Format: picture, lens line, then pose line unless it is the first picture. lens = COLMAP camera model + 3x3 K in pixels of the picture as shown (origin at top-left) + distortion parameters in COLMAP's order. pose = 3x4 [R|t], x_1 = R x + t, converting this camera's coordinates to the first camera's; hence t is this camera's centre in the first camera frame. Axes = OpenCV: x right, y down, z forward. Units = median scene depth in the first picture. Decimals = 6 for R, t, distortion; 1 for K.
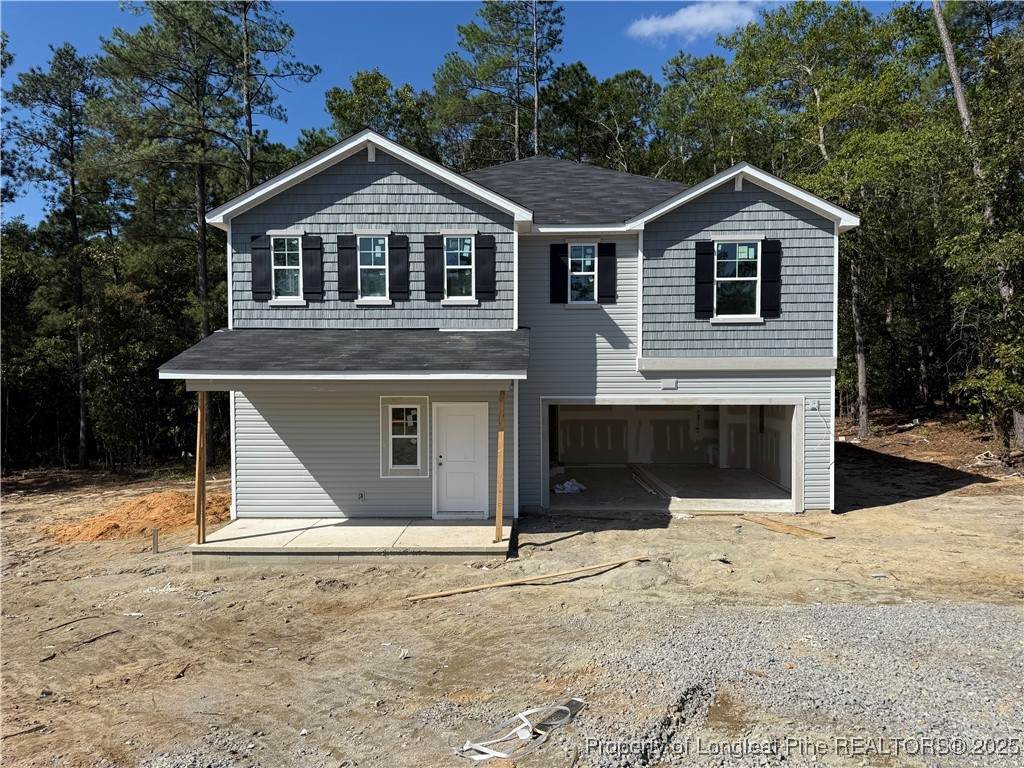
lens RADIAL K [[710.8, 0, 512.0], [0, 710.8, 384.0], [0, 0, 1]] dist [0.101681, -0.054999]
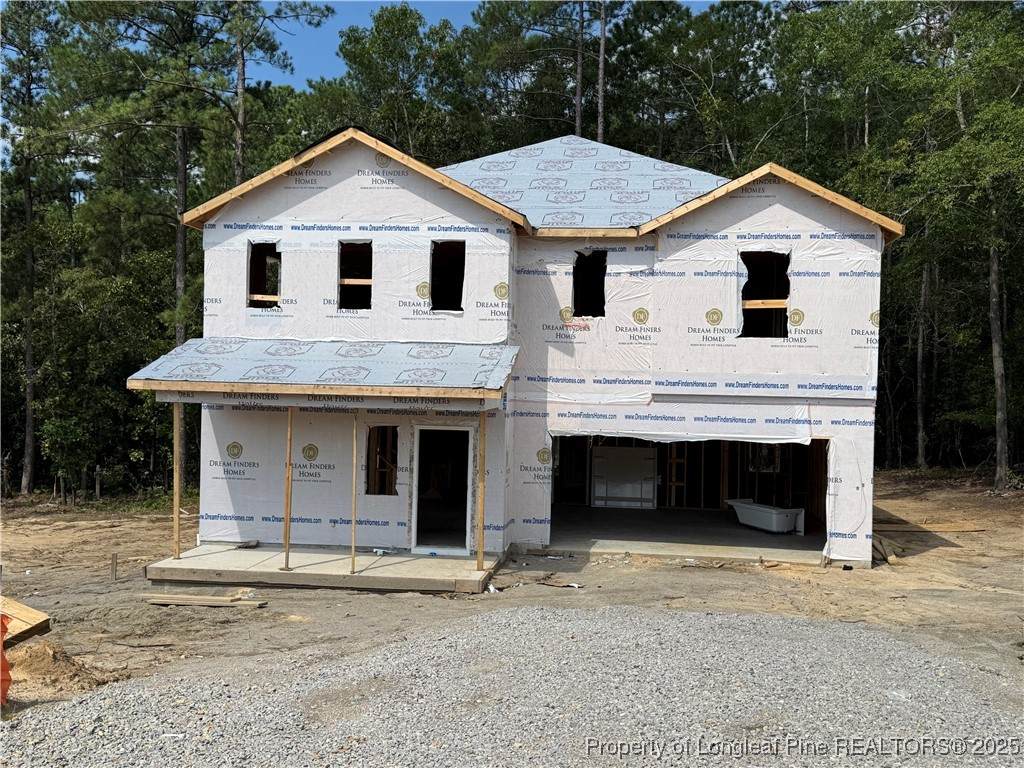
lens RADIAL K [[1084.5, 0, 512.0], [0, 1084.5, 384.0], [0, 0, 1]] dist [0.216869, -0.004734]
pose [[0.993569, 0.031327, -0.108812, 0.083703], [-0.033990, 0.999164, -0.022707, 0.001864], [0.108010, 0.026260, 0.993803, -0.201702]]
